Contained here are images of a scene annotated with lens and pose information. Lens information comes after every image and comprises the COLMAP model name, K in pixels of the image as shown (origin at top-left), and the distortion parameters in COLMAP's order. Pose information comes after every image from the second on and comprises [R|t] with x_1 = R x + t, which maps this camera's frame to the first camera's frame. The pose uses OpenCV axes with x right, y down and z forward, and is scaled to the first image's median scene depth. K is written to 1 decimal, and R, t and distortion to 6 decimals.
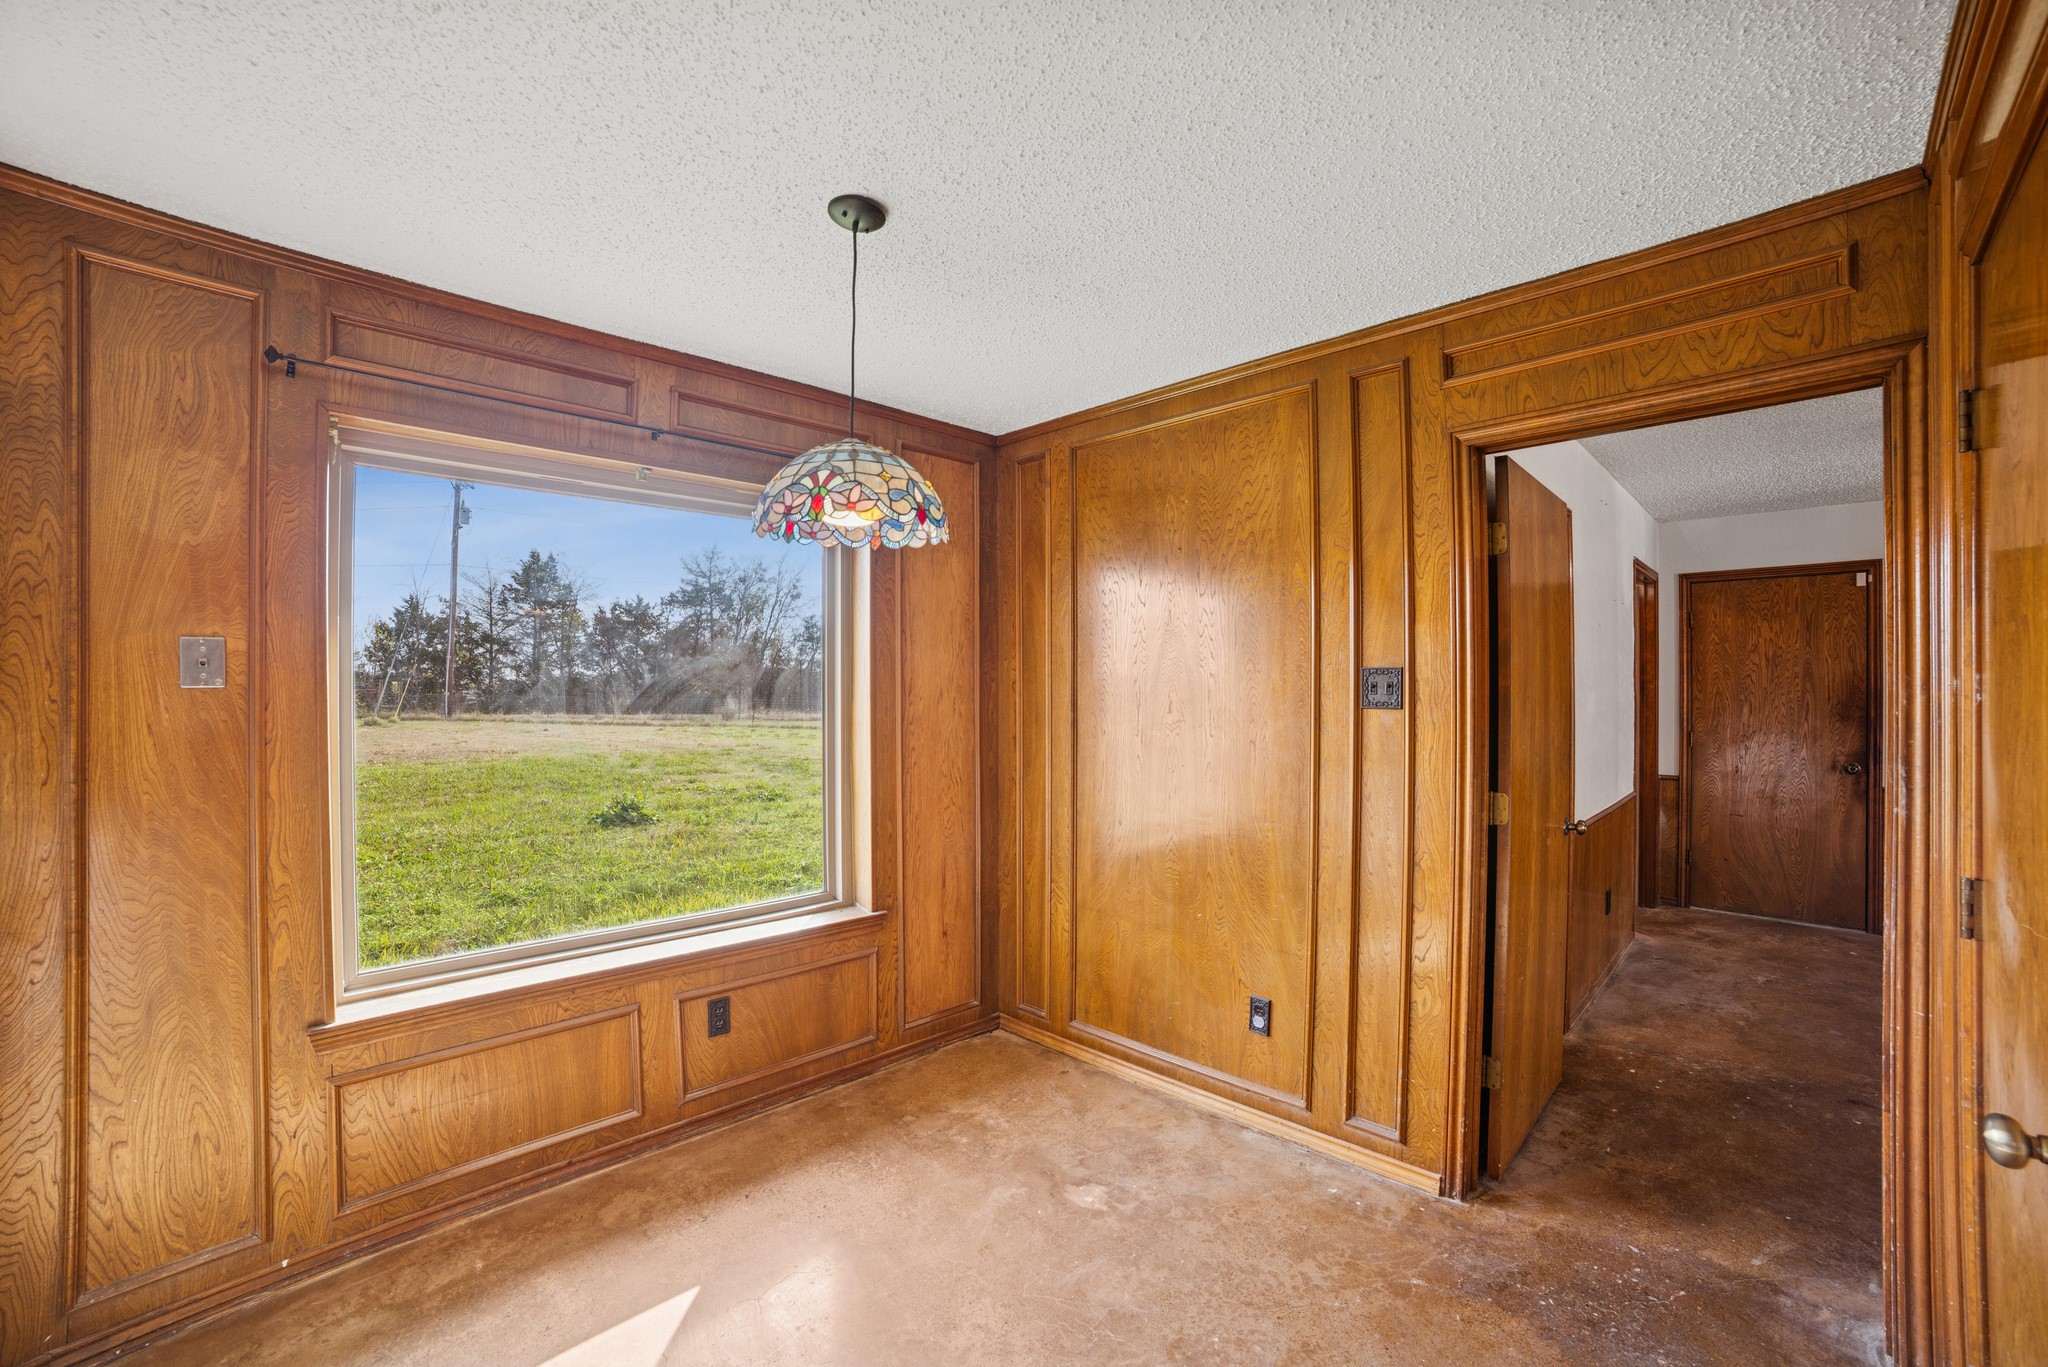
lens RADIAL K [[842.6, 0, 1024.0], [0, 842.6, 683.5], [0, 0, 1]] dist [-0.001626, -0.000014]
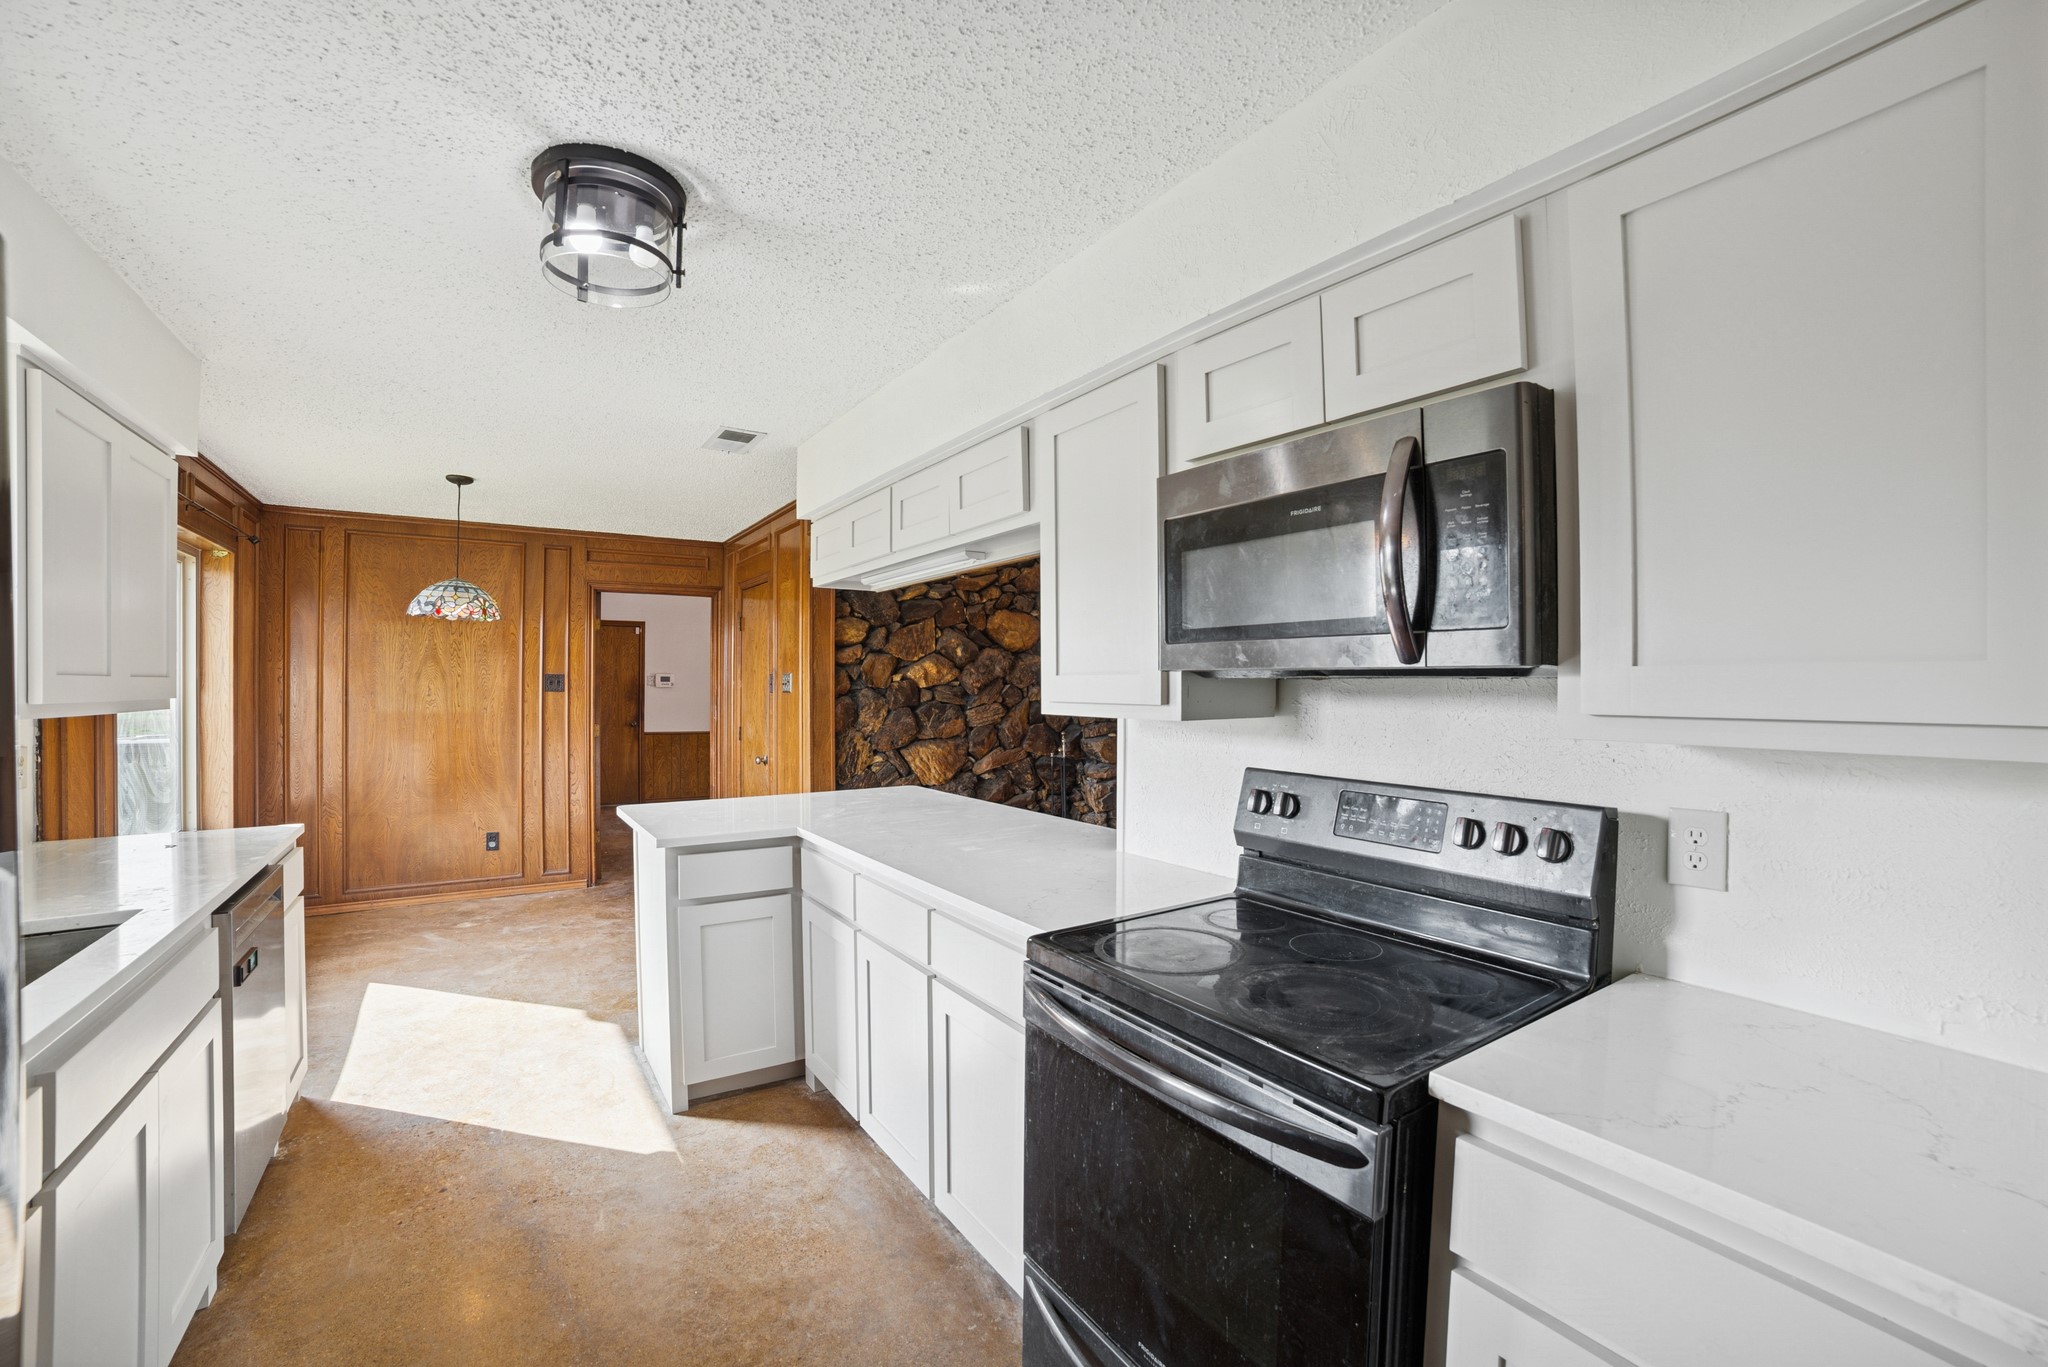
lens RADIAL K [[842.6, 0, 1024.0], [0, 842.6, 683.5], [0, 0, 1]] dist [-0.001626, -0.000014]
pose [[0.250419, 0.001734, 0.968136, -1.262453], [-0.003284, 0.999994, -0.000941, 0.005399], [-0.968132, -0.002944, 0.250424, -0.705599]]
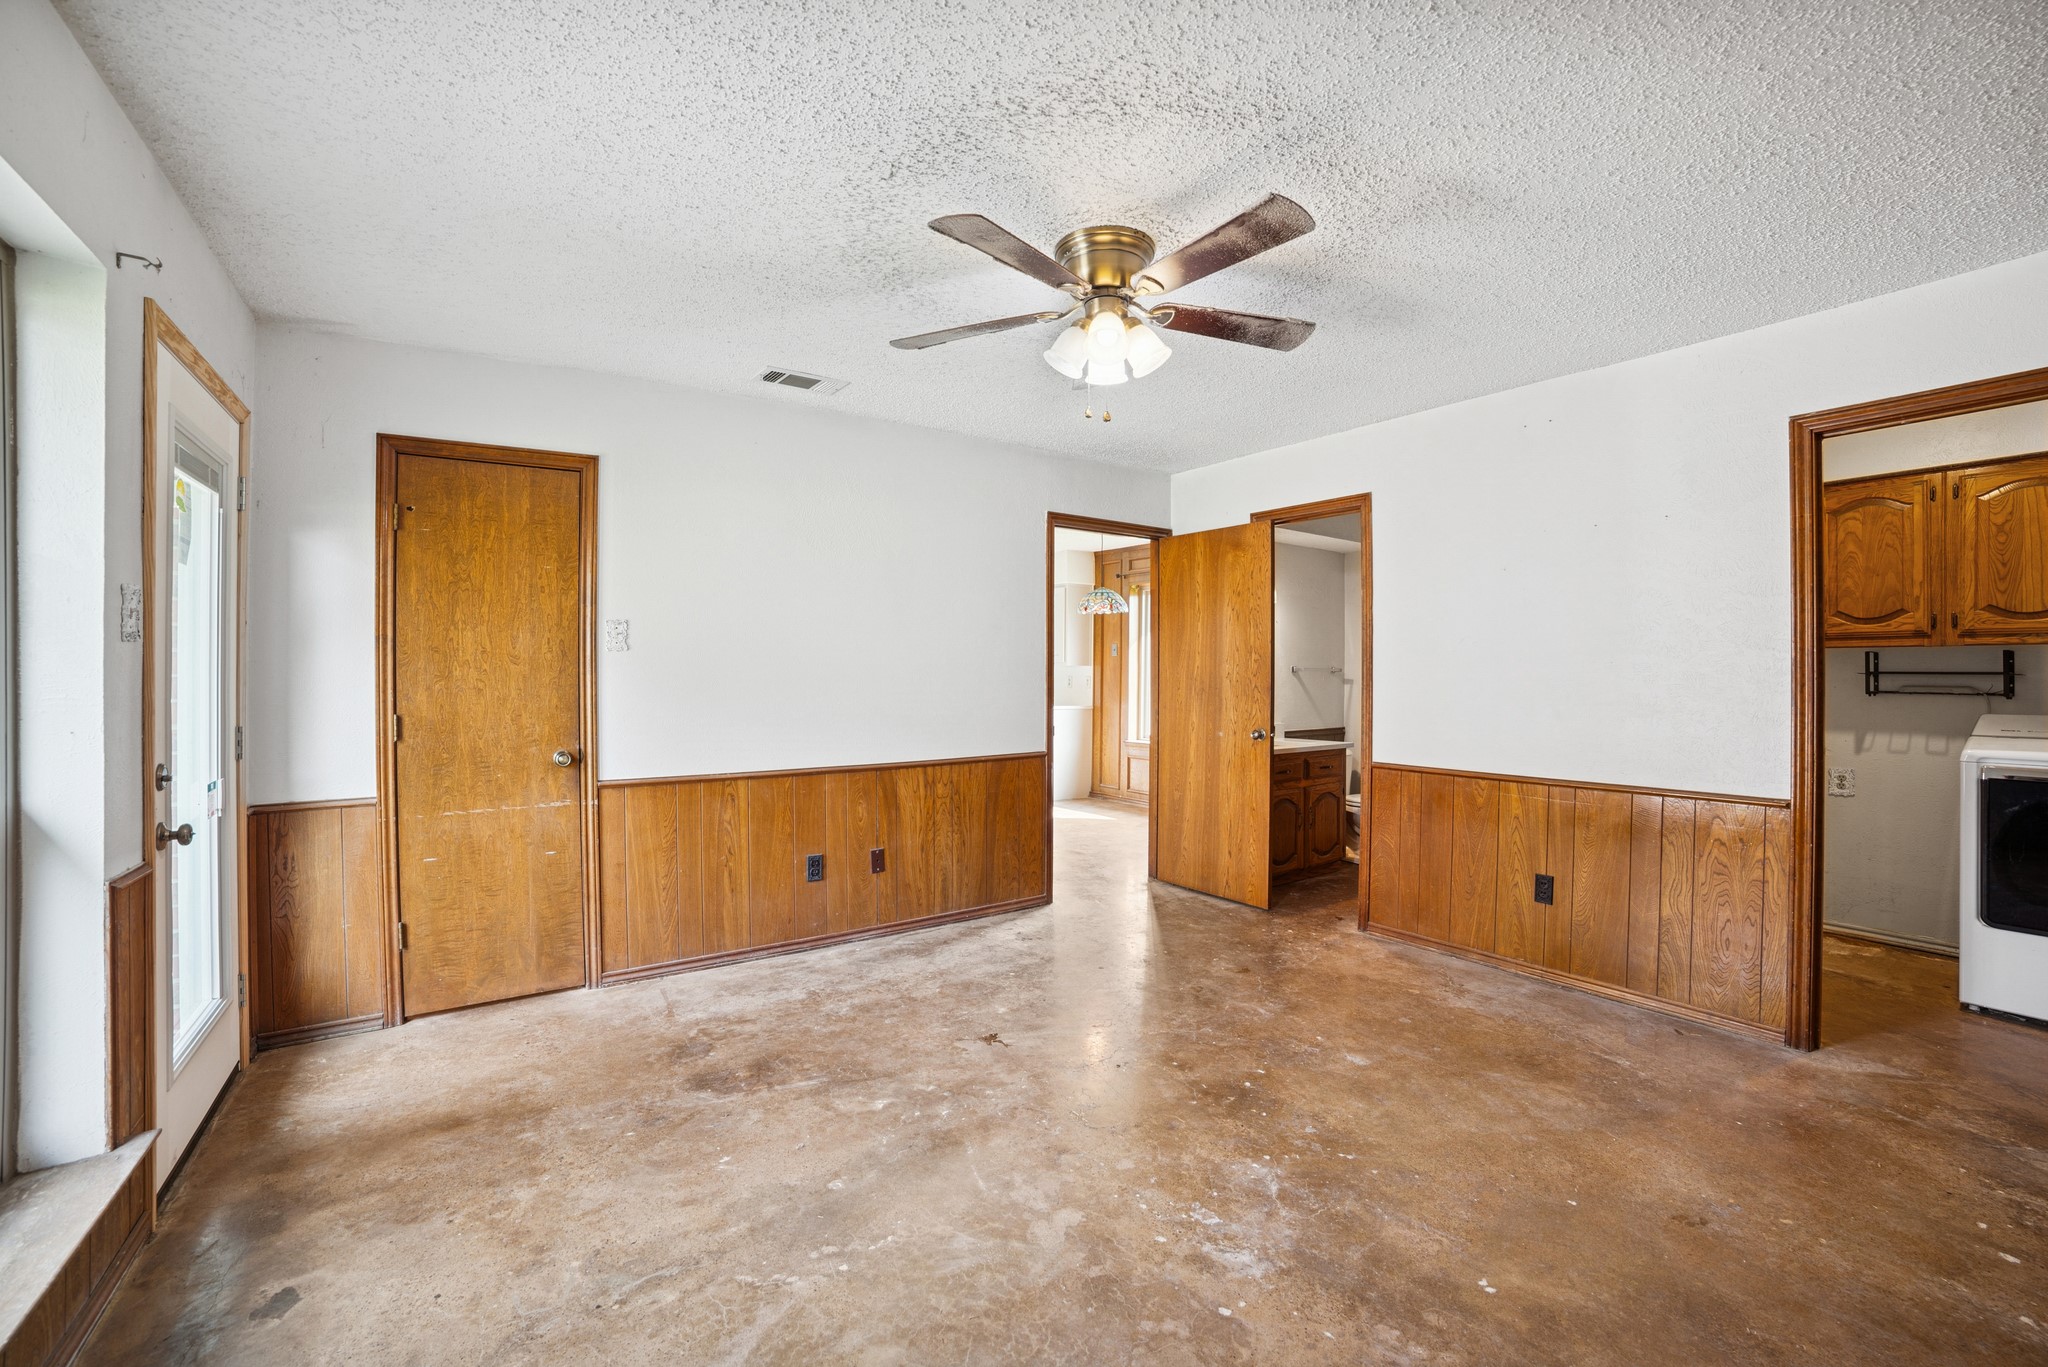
lens RADIAL K [[842.6, 0, 1024.0], [0, 842.6, 683.5], [0, 0, 1]] dist [-0.001626, -0.000014]
pose [[-0.245581, 0.004498, -0.969366, 1.892311], [0.004836, 0.999982, 0.003415, 0.070361], [0.969364, -0.003849, -0.245599, 0.846685]]
